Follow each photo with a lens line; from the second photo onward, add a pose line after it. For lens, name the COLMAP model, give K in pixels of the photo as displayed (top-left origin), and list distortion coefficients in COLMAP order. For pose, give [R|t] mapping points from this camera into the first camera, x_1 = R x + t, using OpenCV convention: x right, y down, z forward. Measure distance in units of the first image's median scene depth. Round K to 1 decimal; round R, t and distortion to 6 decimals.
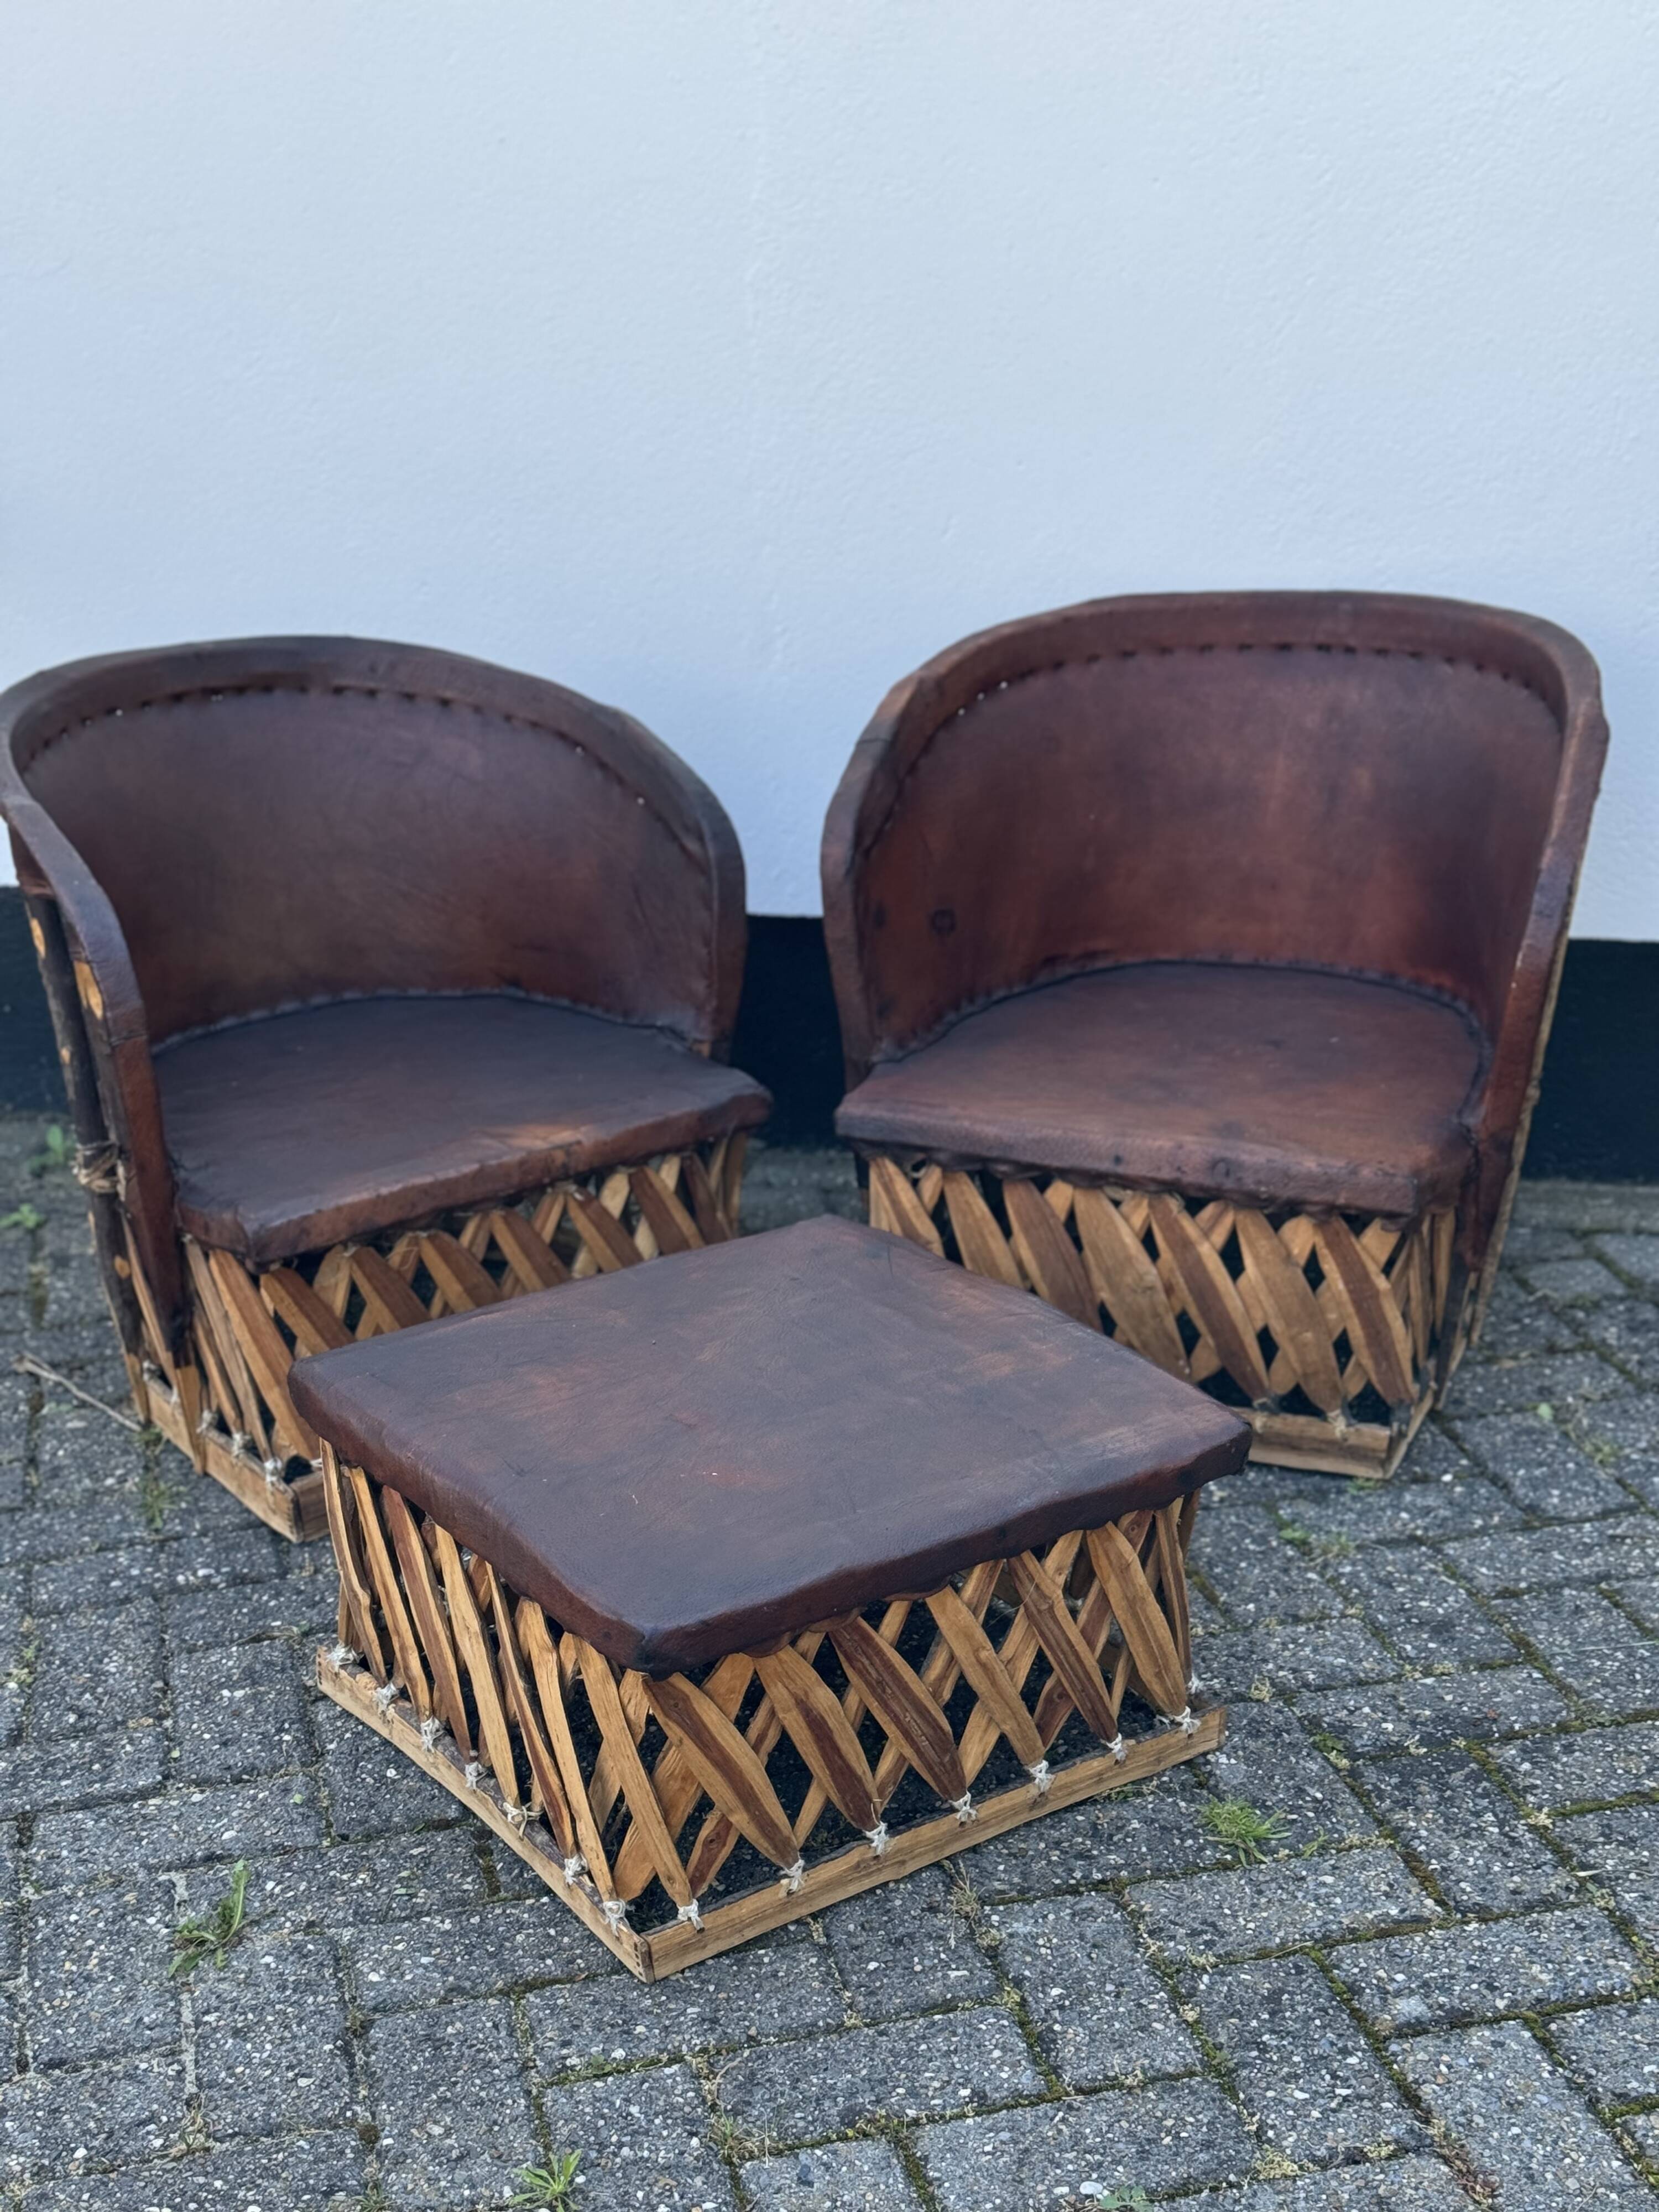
lens RADIAL K [[3113.9, 0, 849.2], [0, 3113.9, 1122.0], [0, 0, 1]] dist [0.204967, -0.485242]
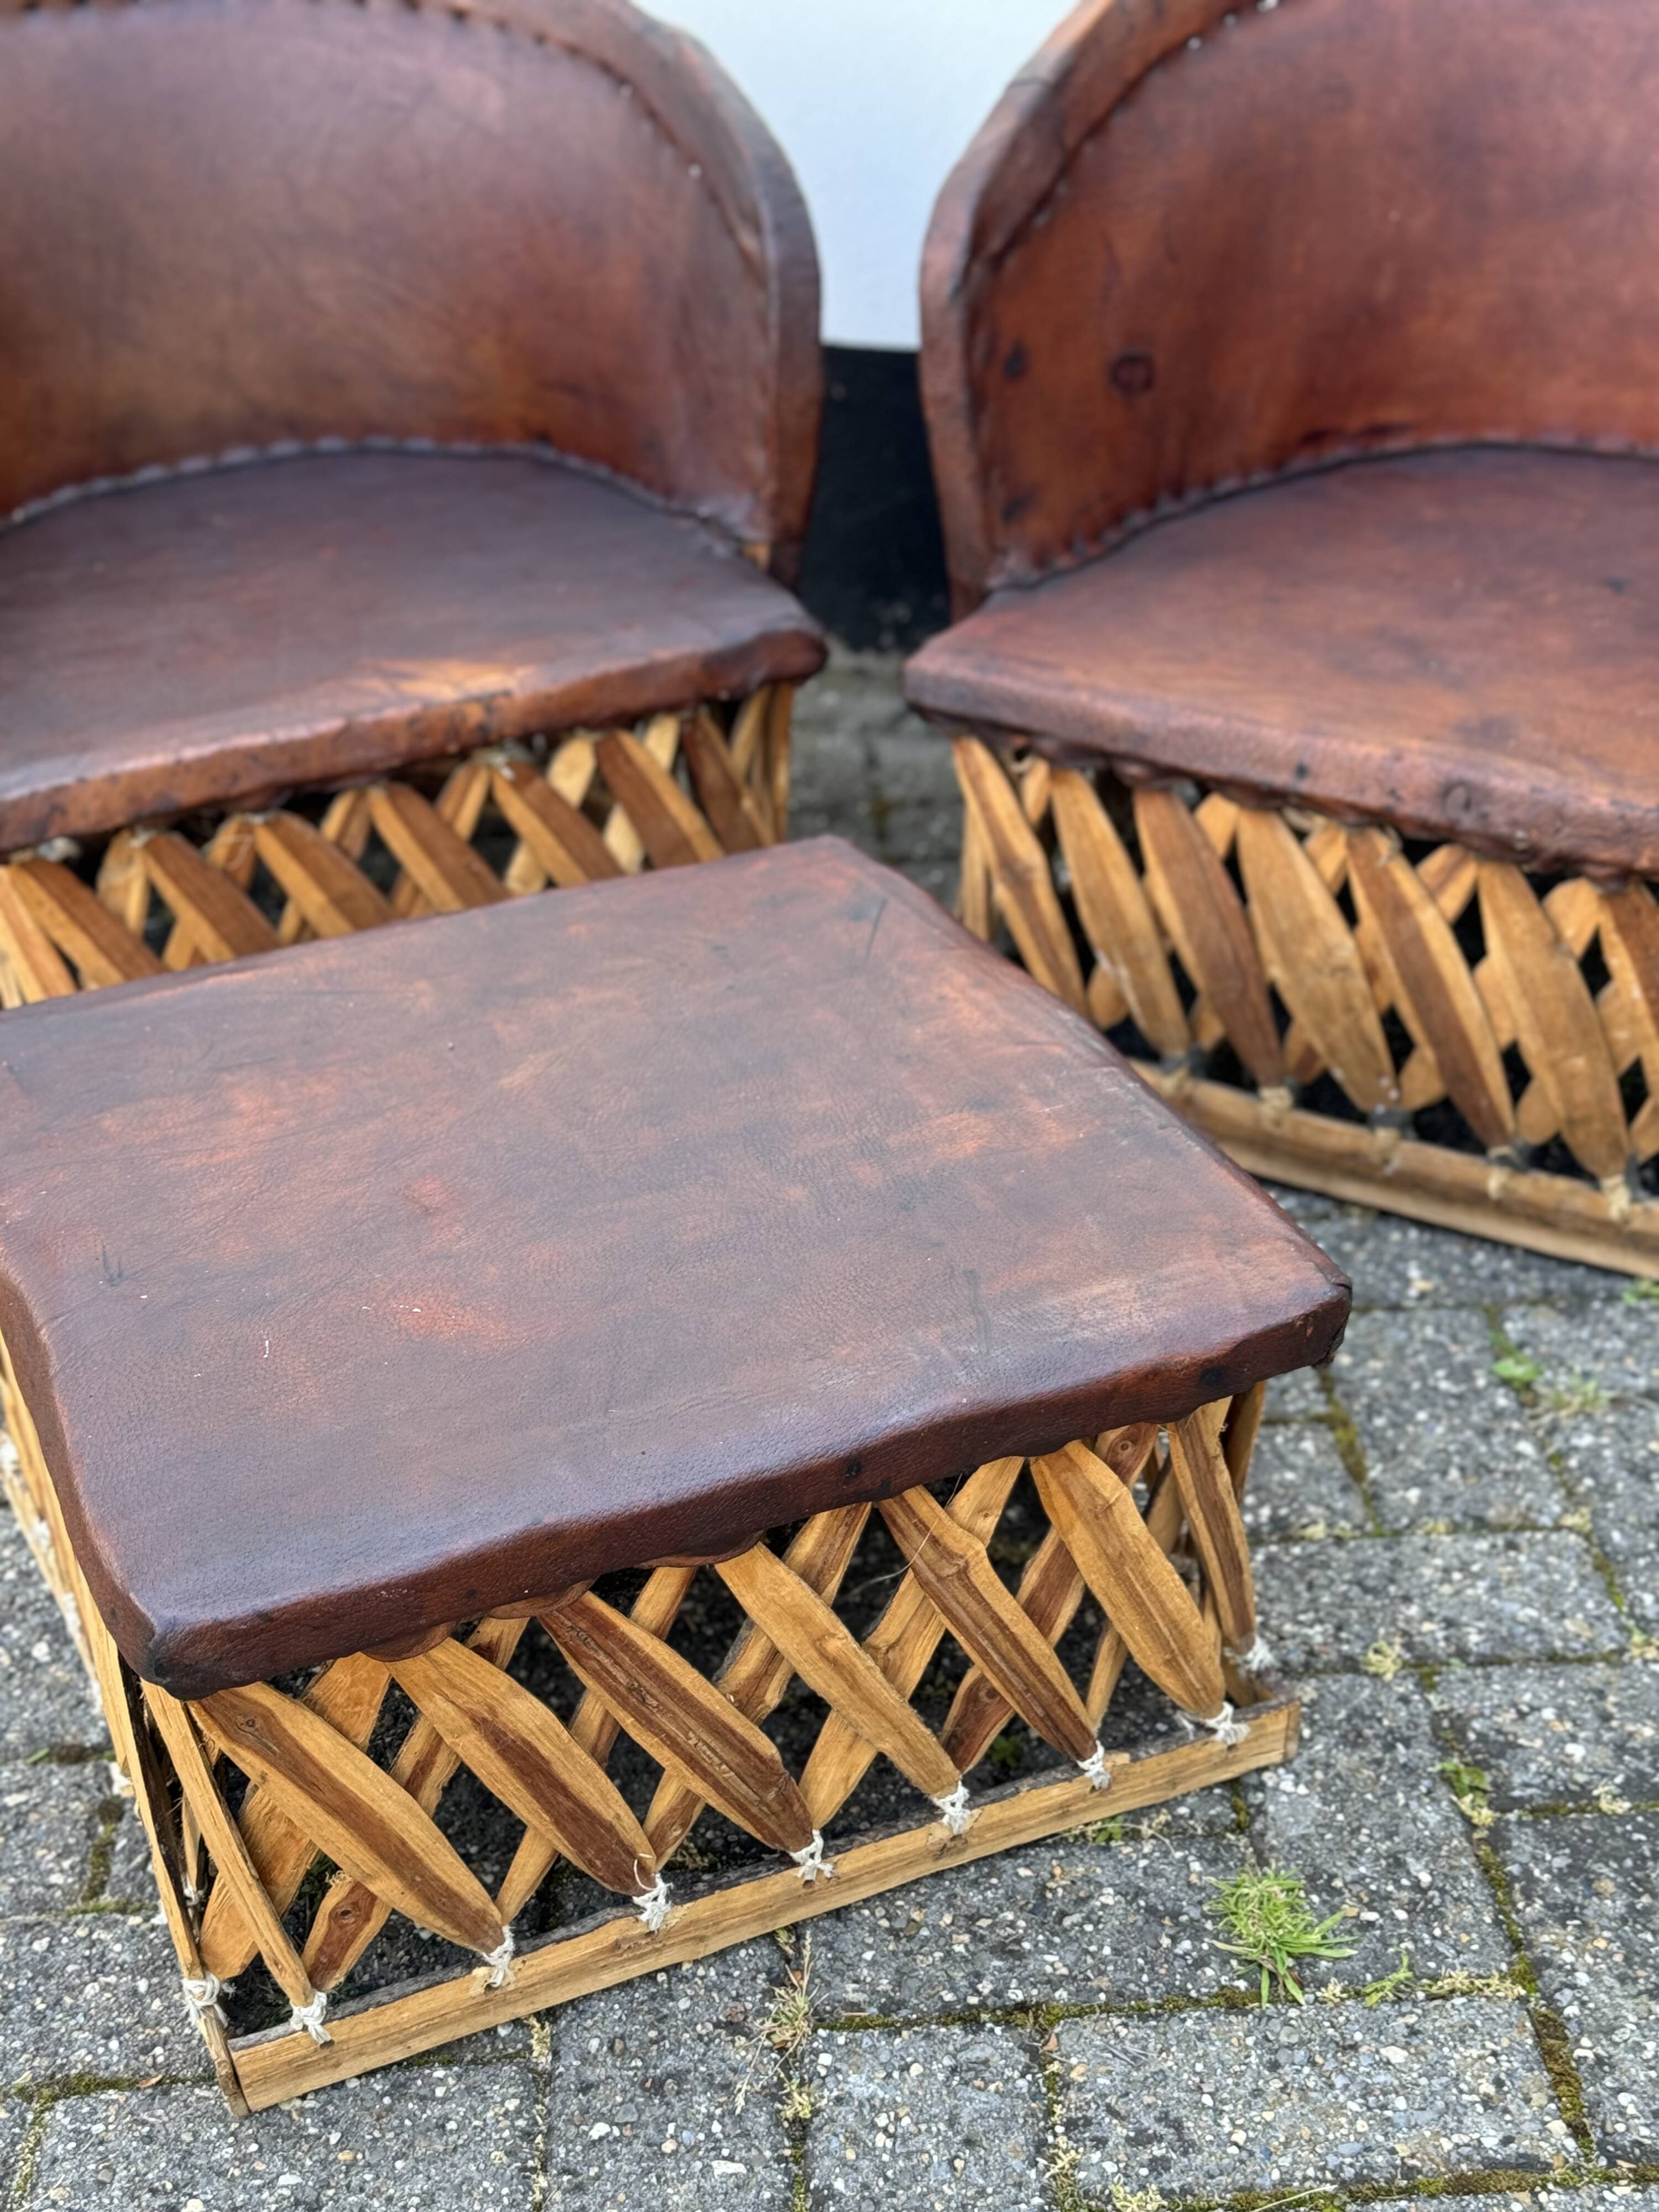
lens RADIAL K [[3104.7, 0, 828.2], [0, 3104.7, 1116.3], [0, 0, 1]] dist [0.210097, -0.518135]
pose [[0.980631, 0.083034, -0.177395, 0.111950], [-0.050175, 0.981967, 0.182272, -0.030947], [0.189330, -0.169840, 0.967113, 0.350513]]
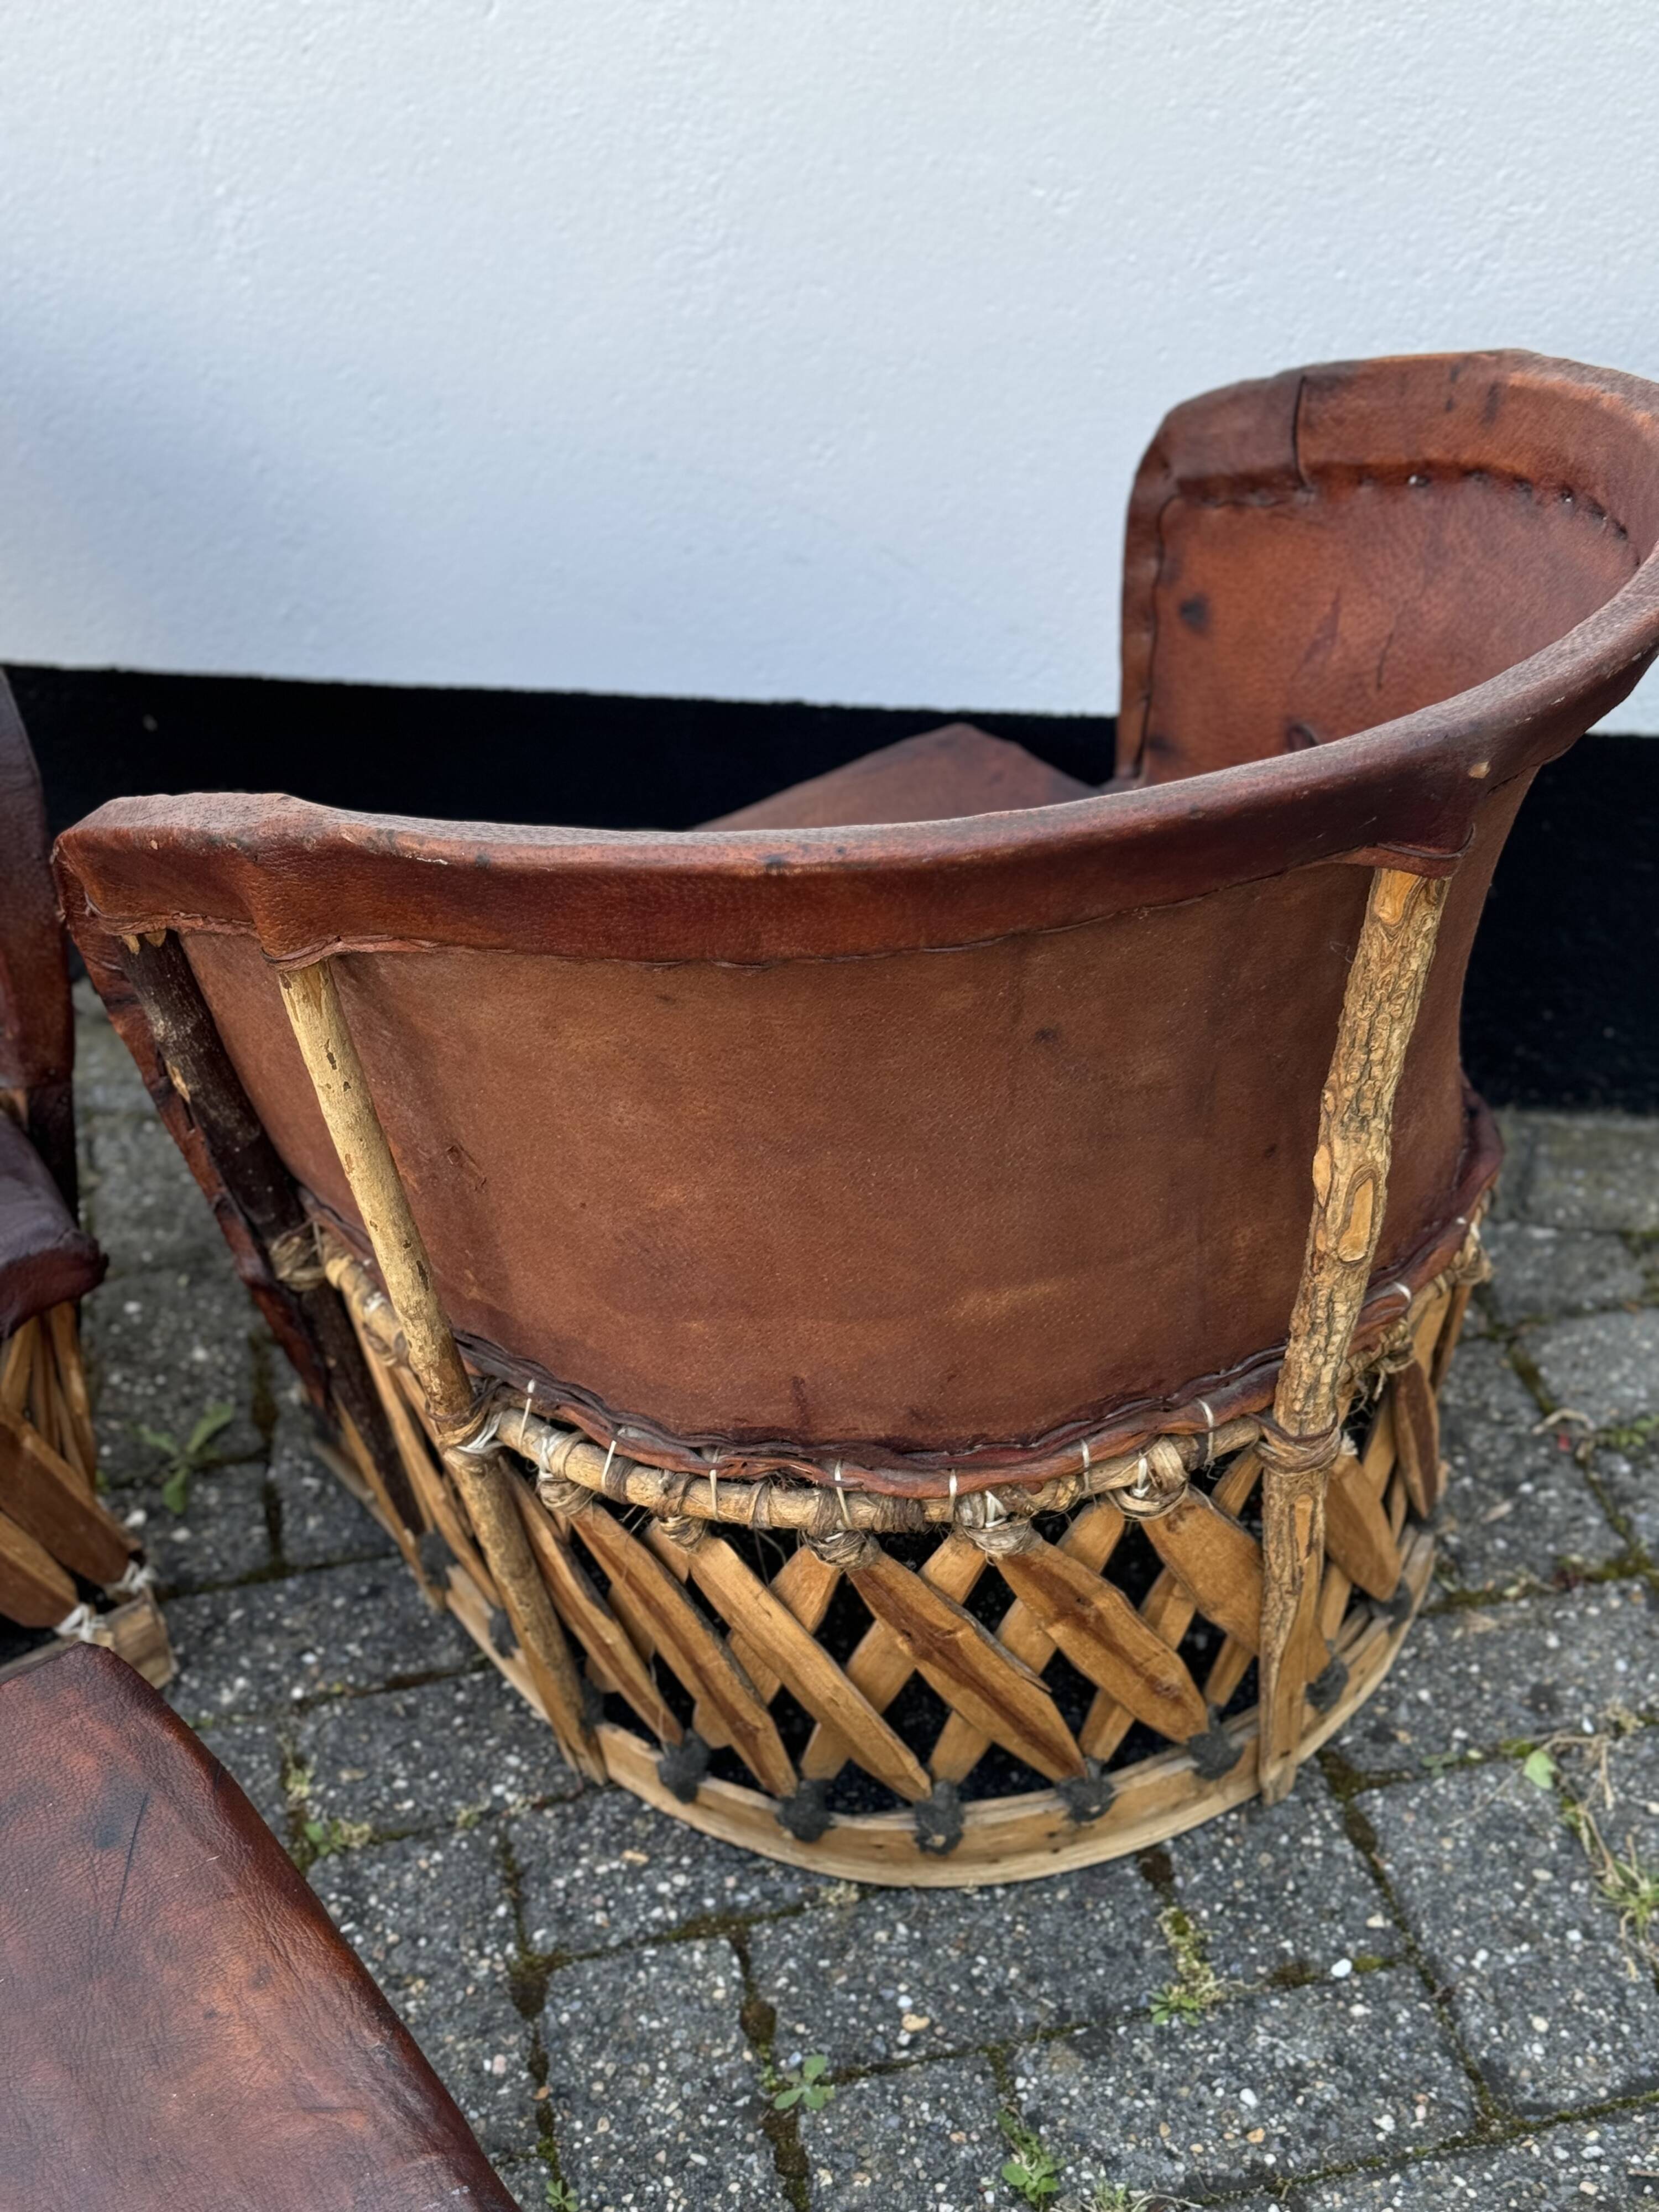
lens RADIAL K [[3104.7, 0, 828.2], [0, 3104.7, 1116.3], [0, 0, 1]] dist [0.210097, -0.518135]
pose [[0.998187, -0.021735, -0.056133, 0.140251], [0.035615, 0.965045, 0.259651, -0.175724], [0.048528, -0.261180, 0.964070, 0.529351]]
